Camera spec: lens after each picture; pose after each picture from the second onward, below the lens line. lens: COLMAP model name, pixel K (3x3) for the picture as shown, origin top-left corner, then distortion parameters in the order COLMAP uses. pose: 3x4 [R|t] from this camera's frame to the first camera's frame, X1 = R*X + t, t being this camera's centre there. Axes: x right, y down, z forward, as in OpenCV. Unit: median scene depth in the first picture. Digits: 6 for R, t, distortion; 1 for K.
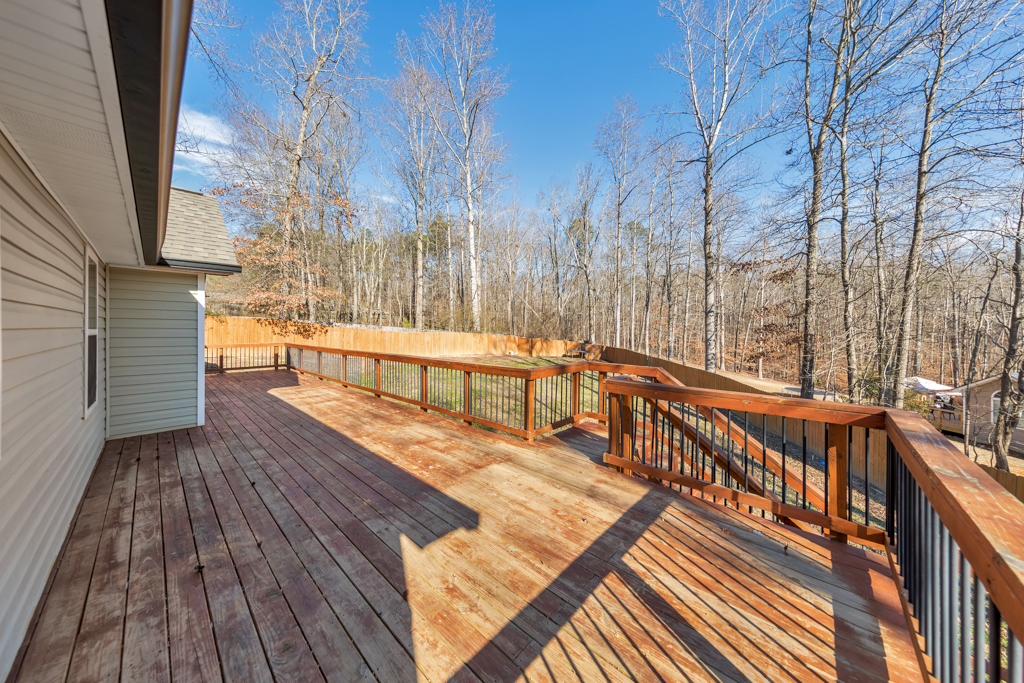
lens RADIAL K [[332.4, 0, 513.4], [0, 332.4, 330.4], [0, 0, 1]] dist [0.008978, 0.000004]
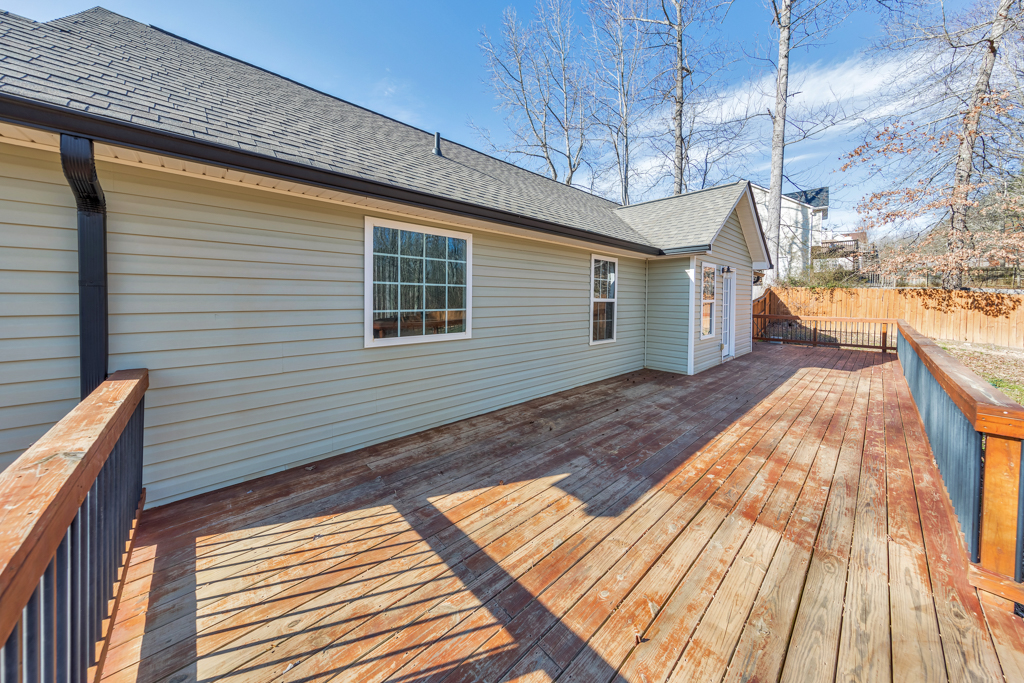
lens RADIAL K [[332.4, 0, 513.4], [0, 332.4, 330.4], [0, 0, 1]] dist [0.008978, 0.000004]
pose [[-0.075292, 0.089979, -0.993094, 0.730340], [-0.010606, 0.995792, 0.091027, 0.007128], [0.997105, 0.017387, -0.074021, 0.813214]]
